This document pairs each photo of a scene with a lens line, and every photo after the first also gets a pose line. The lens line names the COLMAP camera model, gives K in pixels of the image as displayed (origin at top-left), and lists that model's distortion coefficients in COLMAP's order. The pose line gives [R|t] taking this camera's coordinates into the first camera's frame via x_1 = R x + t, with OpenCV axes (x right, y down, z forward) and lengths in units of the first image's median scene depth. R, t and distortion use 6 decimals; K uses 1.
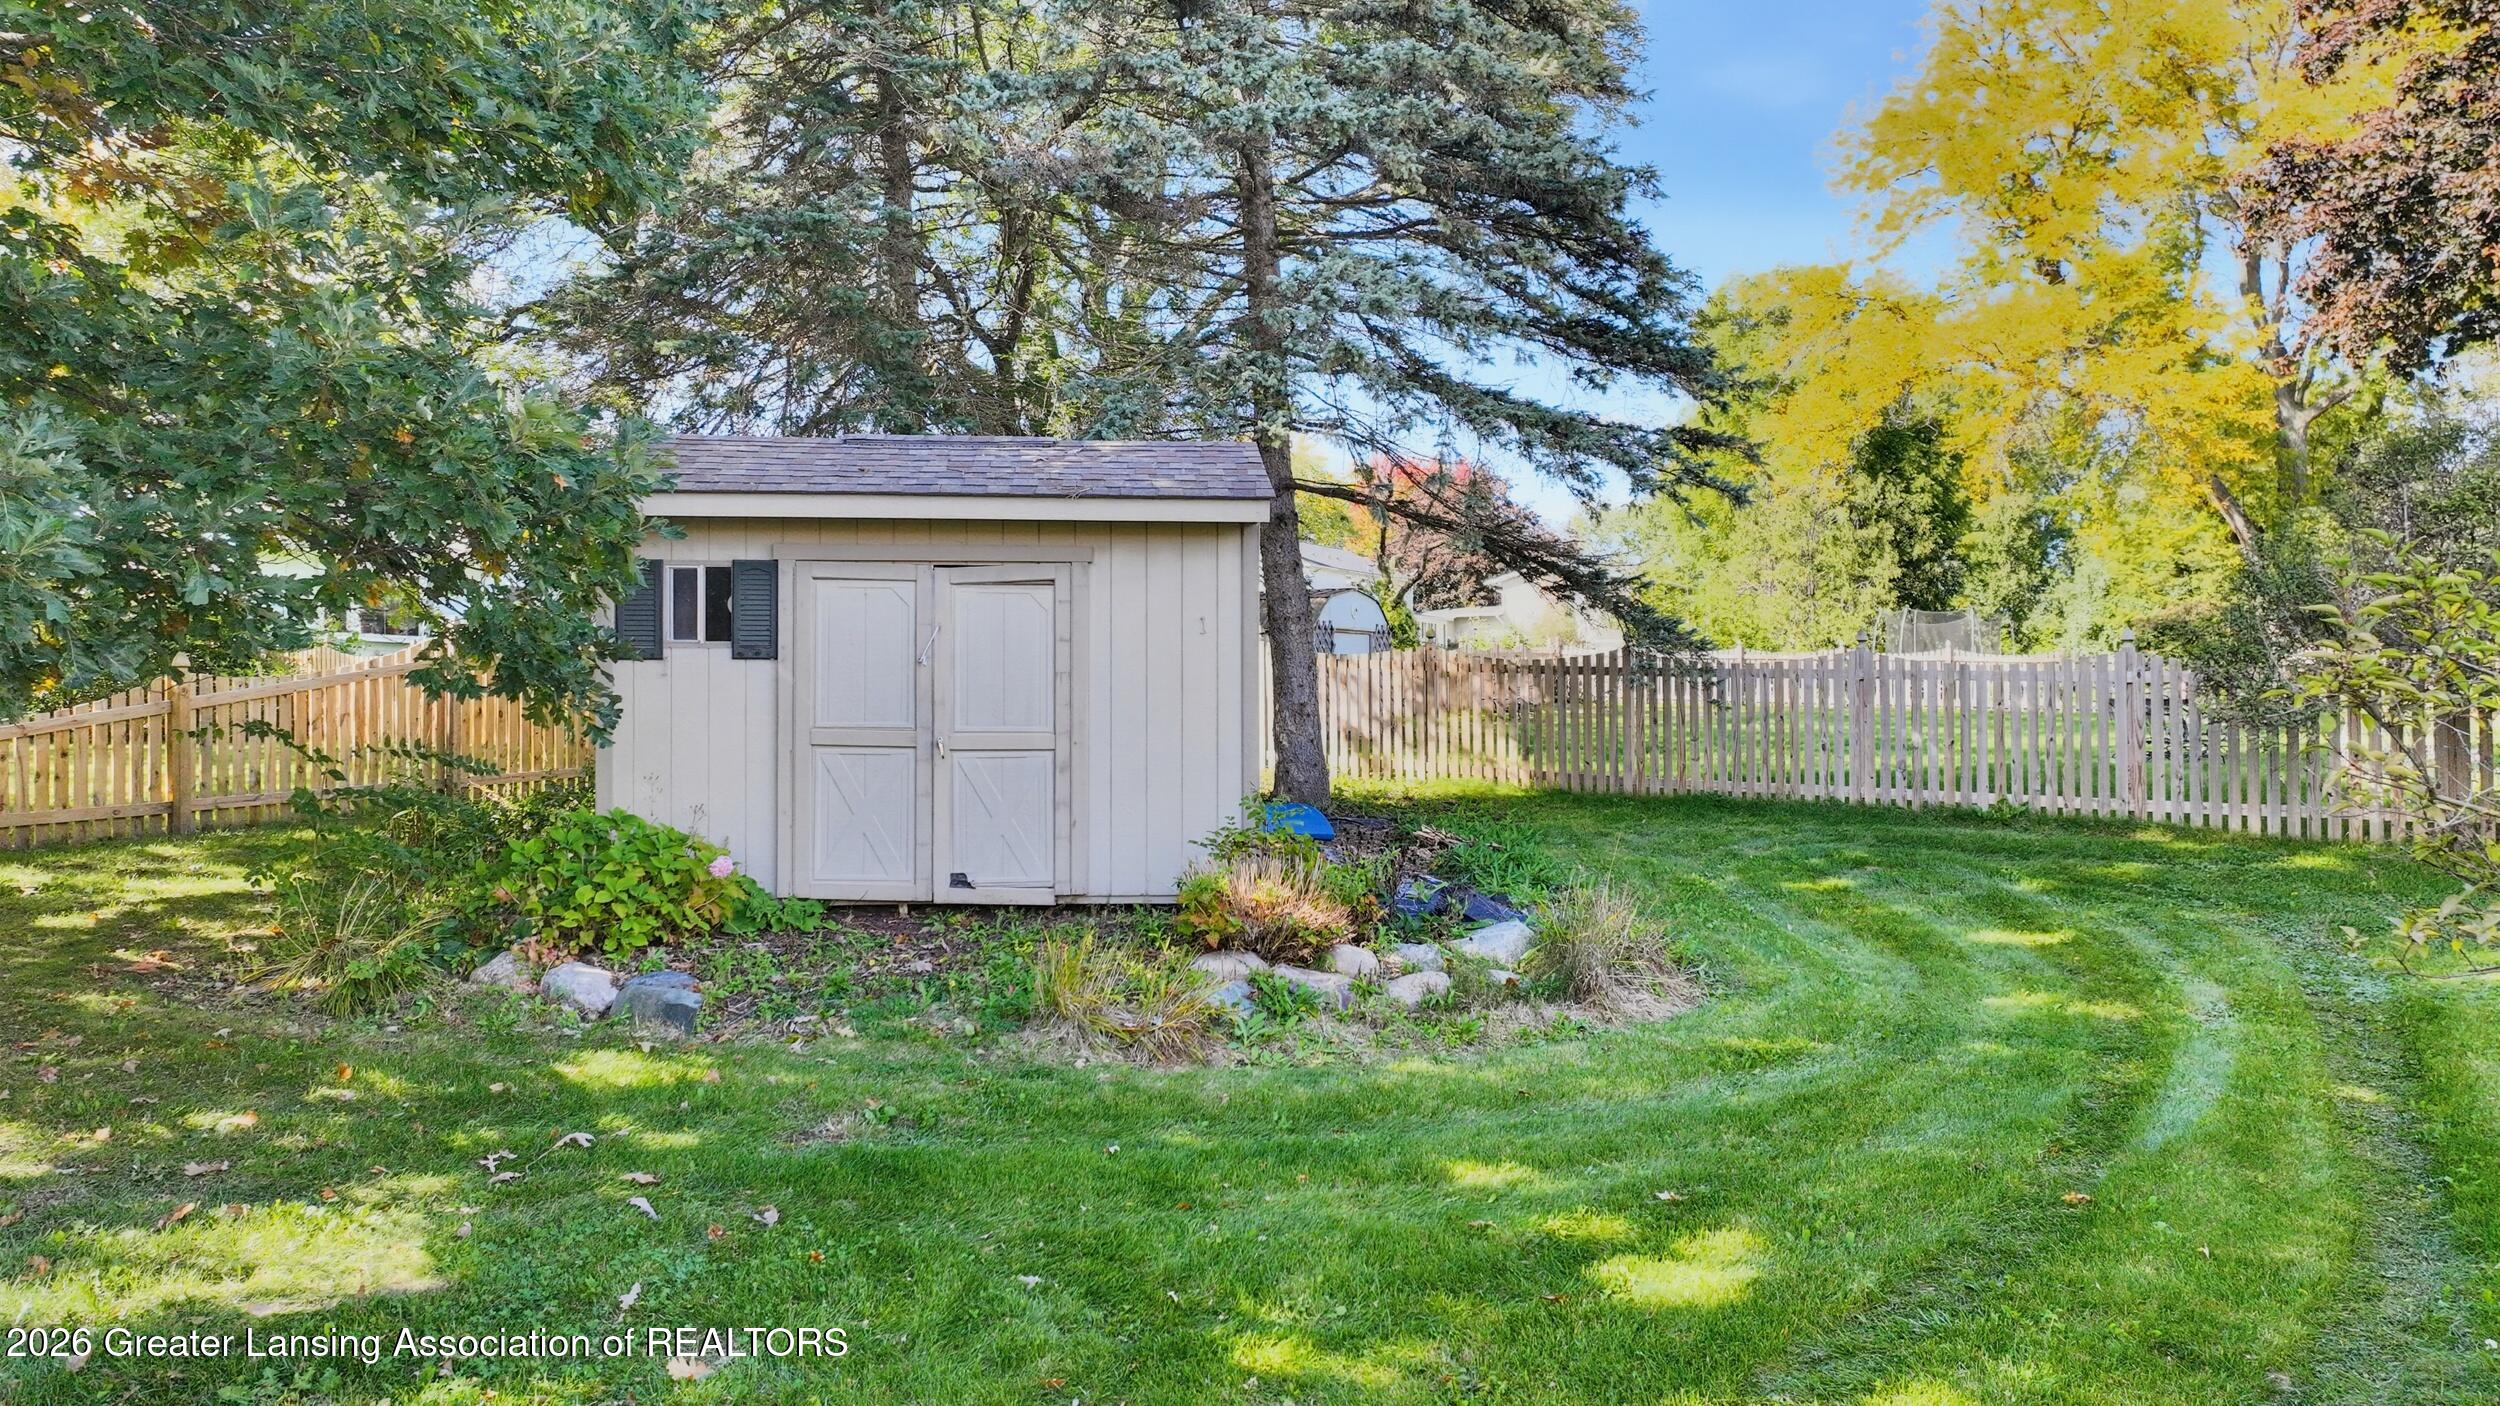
lens RADIAL K [[1751.8, 0, 1248.9], [0, 1751.8, 698.6], [0, 0, 1]] dist [0.002993, 0.002414]
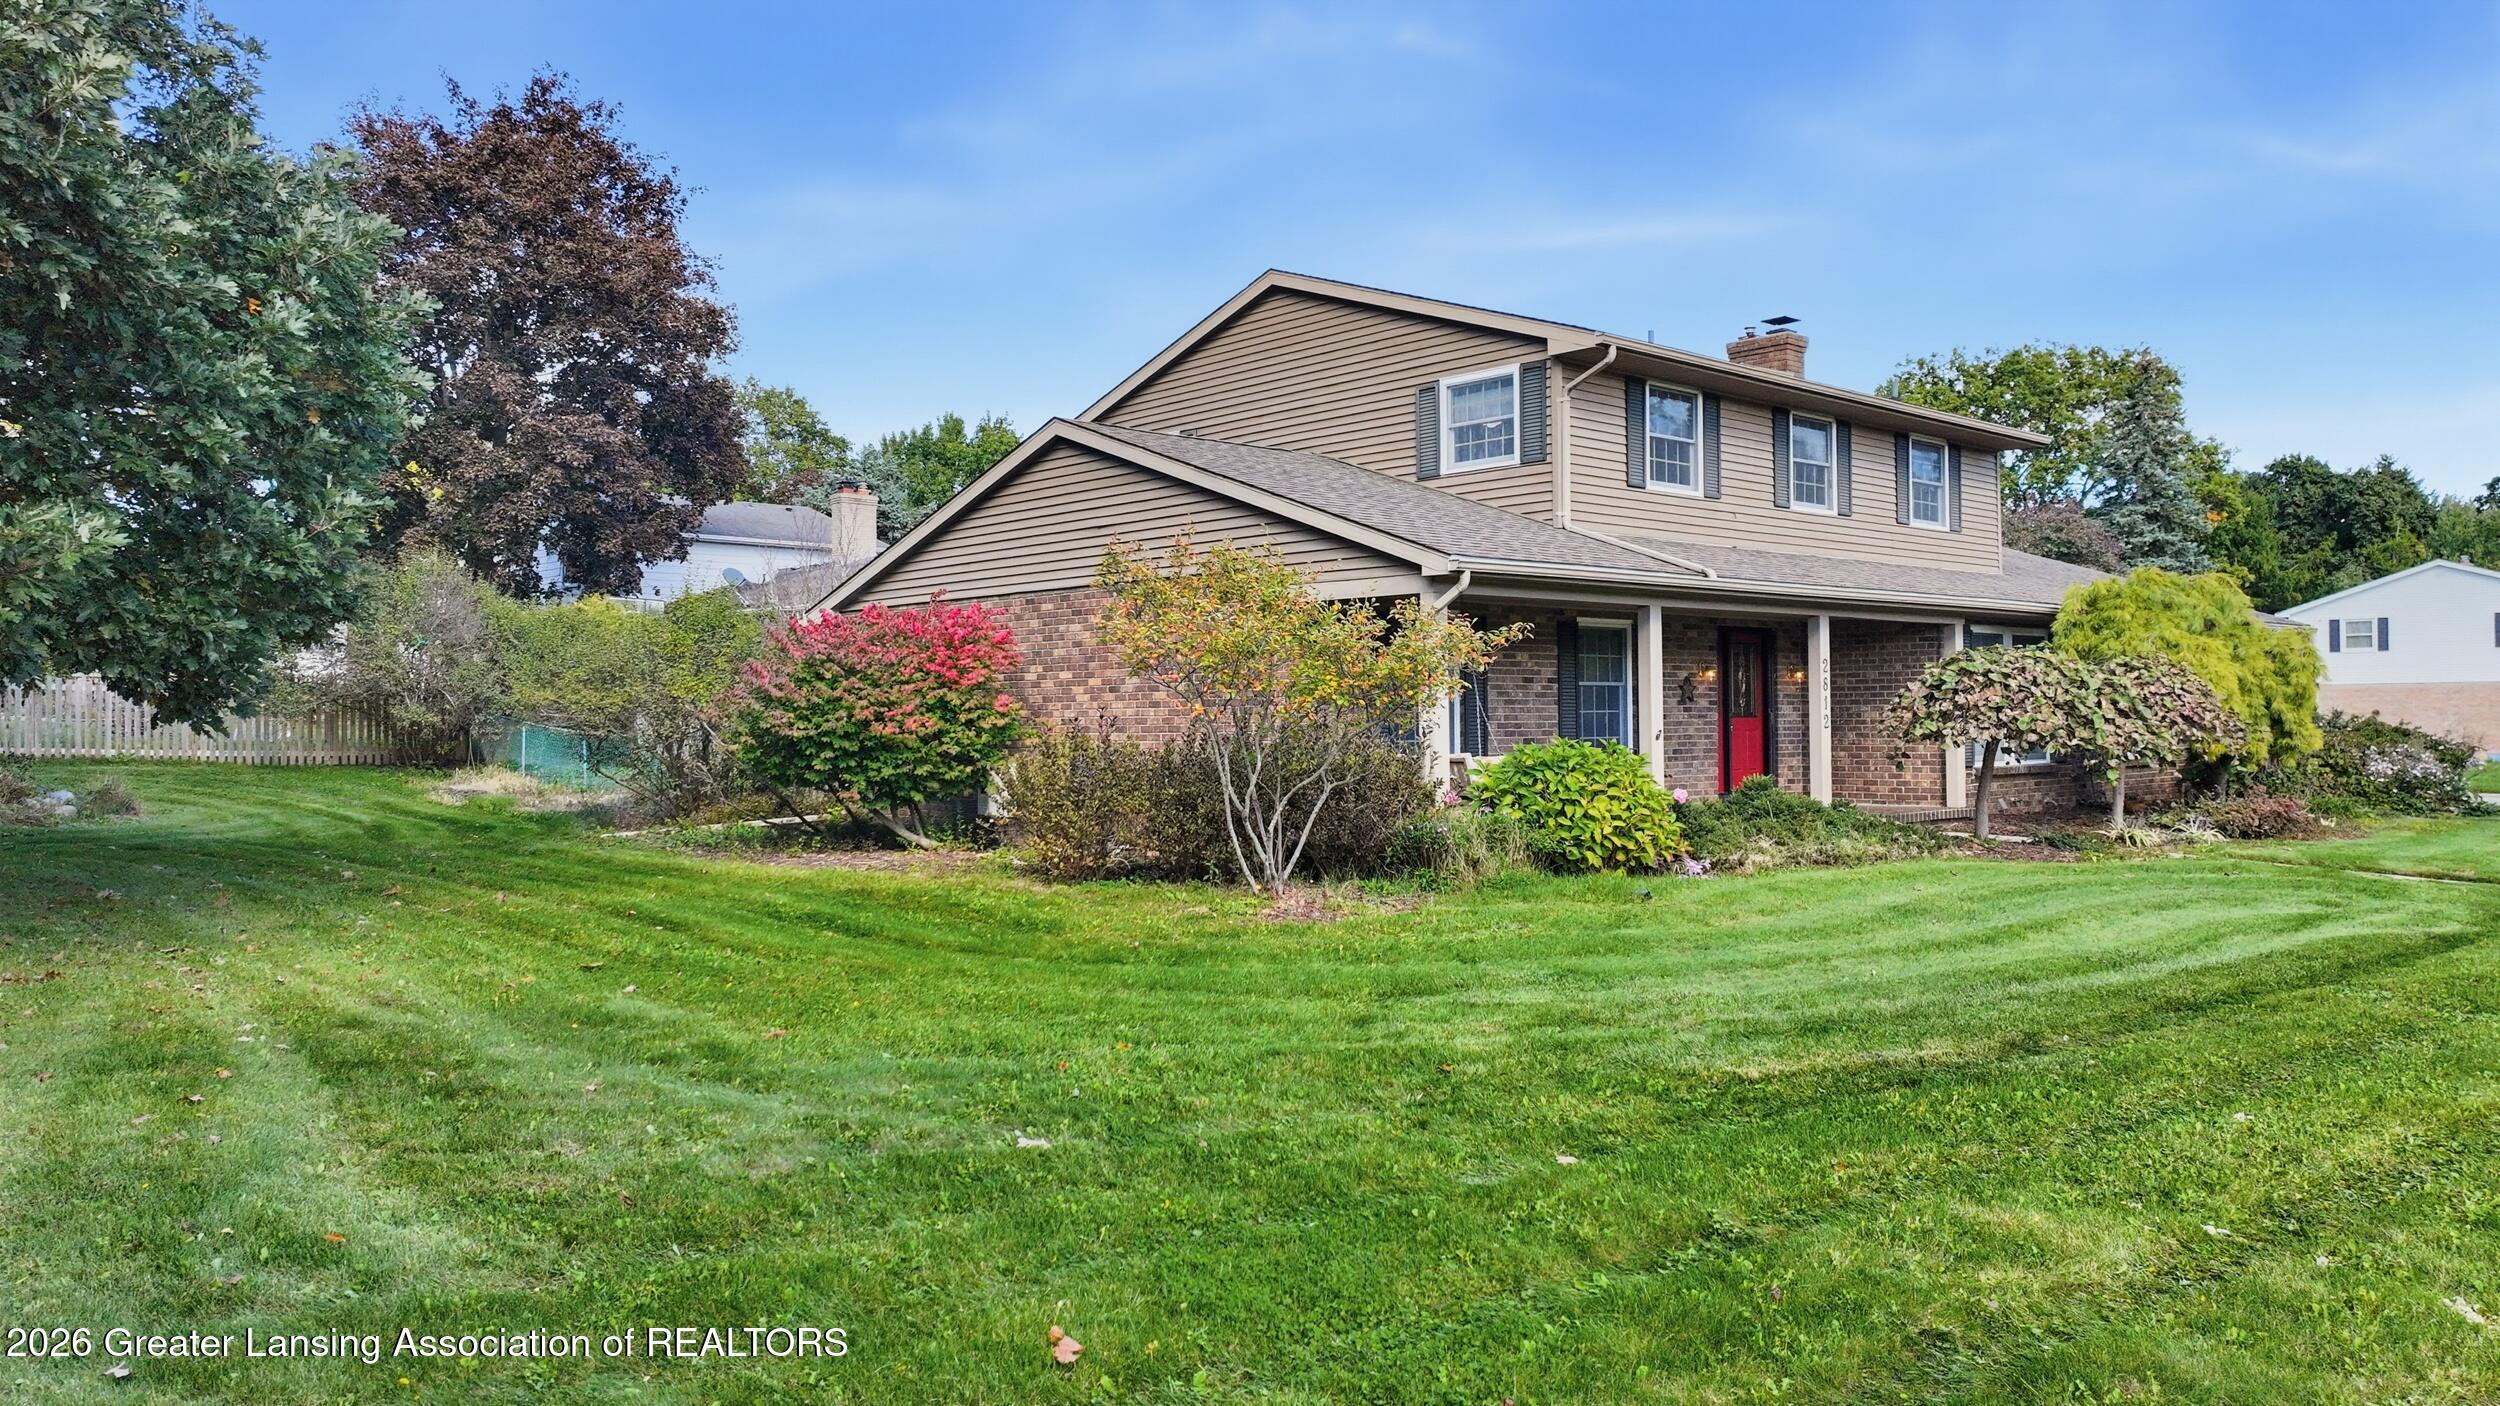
lens RADIAL K [[1777.2, 0, 1250.0], [0, 1777.2, 702.2], [0, 0, 1]] dist [0.000821, 0.003489]
pose [[0.330226, 0.013948, 0.943799, -0.905177], [-0.011352, 0.999877, -0.010805, 0.007986], [-0.943834, -0.007146, 0.330344, -0.745242]]
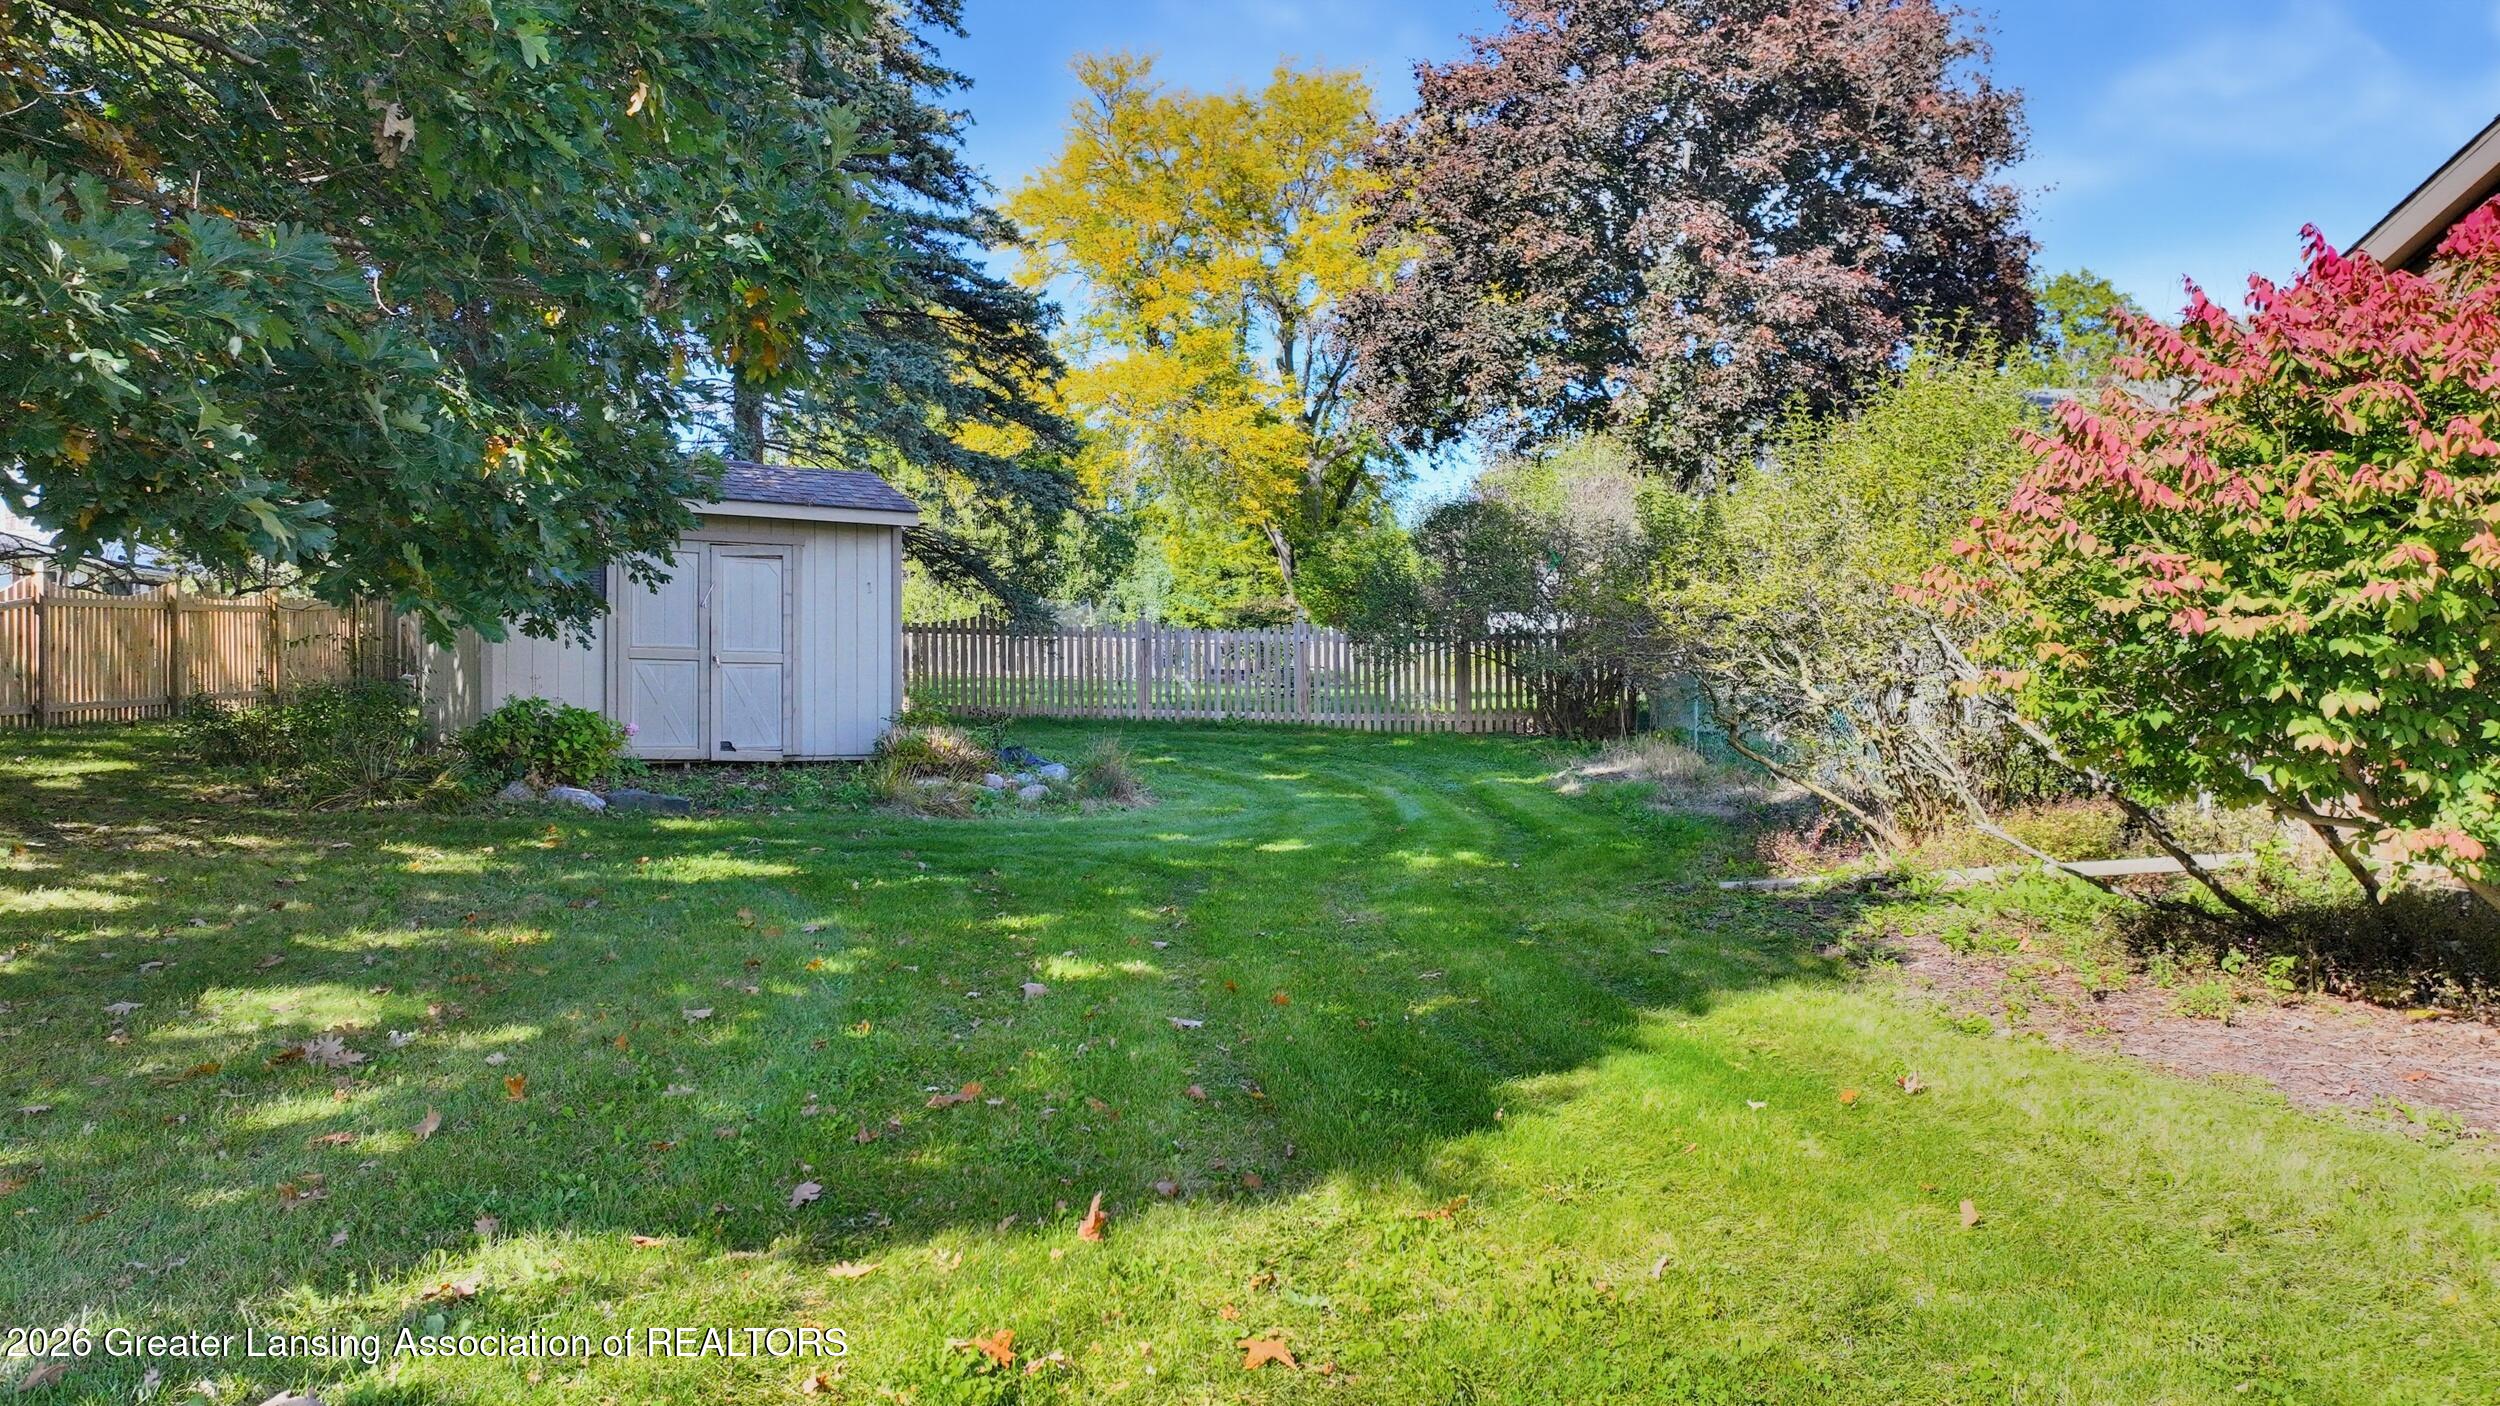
lens RADIAL K [[1737.8, 0, 1249.7], [0, 1737.8, 704.2], [0, 0, 1]] dist [-0.000058, 0.000419]
pose [[0.862776, -0.003589, 0.505574, -0.308926], [-0.001709, 0.999948, 0.010014, 0.028435], [-0.505584, -0.009504, 0.862725, -0.324323]]
